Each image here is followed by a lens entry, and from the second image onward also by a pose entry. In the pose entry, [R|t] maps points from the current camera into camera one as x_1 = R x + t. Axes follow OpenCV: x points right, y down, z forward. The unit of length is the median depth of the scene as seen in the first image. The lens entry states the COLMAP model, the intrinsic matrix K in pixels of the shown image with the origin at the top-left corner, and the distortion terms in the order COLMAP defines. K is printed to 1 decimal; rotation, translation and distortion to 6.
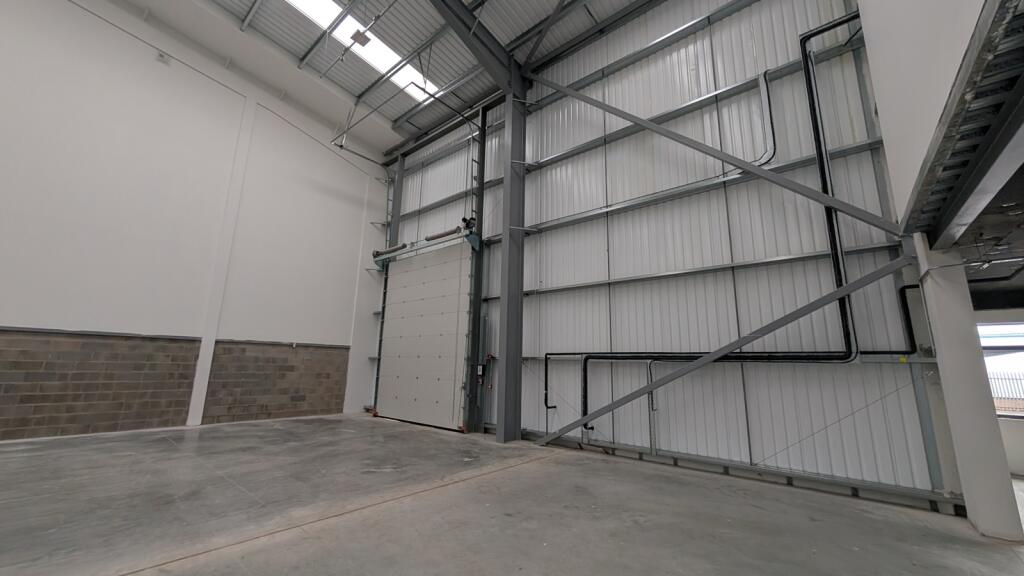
lens RADIAL K [[383.9, 0, 512.0], [0, 383.9, 288.0], [0, 0, 1]] dist [-0.000274, -0.000017]
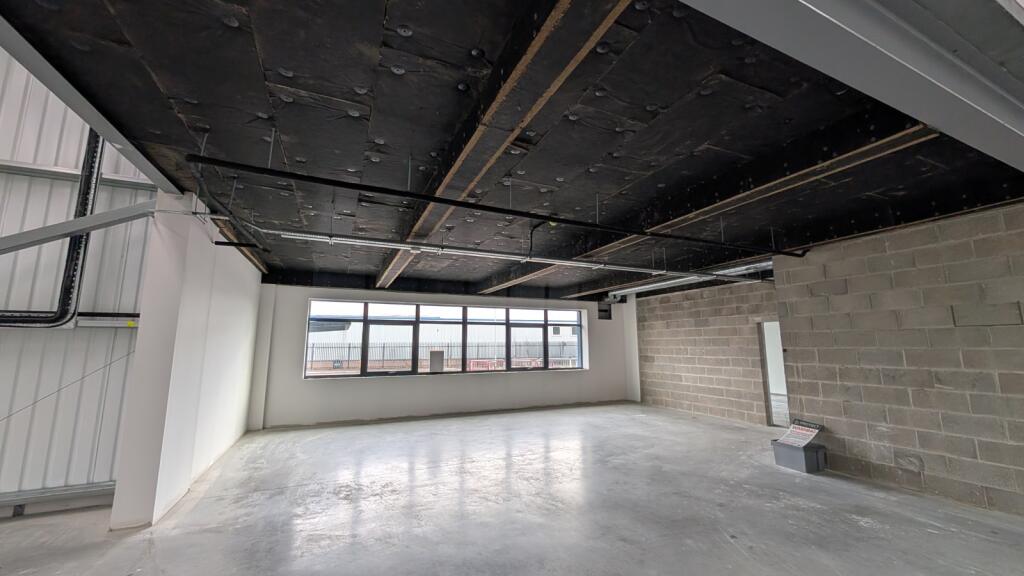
lens RADIAL K [[383.9, 0, 512.0], [0, 383.9, 288.0], [0, 0, 1]] dist [-0.000274, -0.000017]
pose [[0.434990, 0.108843, 0.893832, 0.593089], [-0.170838, 0.984613, -0.036758, 0.003857], [-0.884080, -0.136712, 0.446892, -0.058026]]
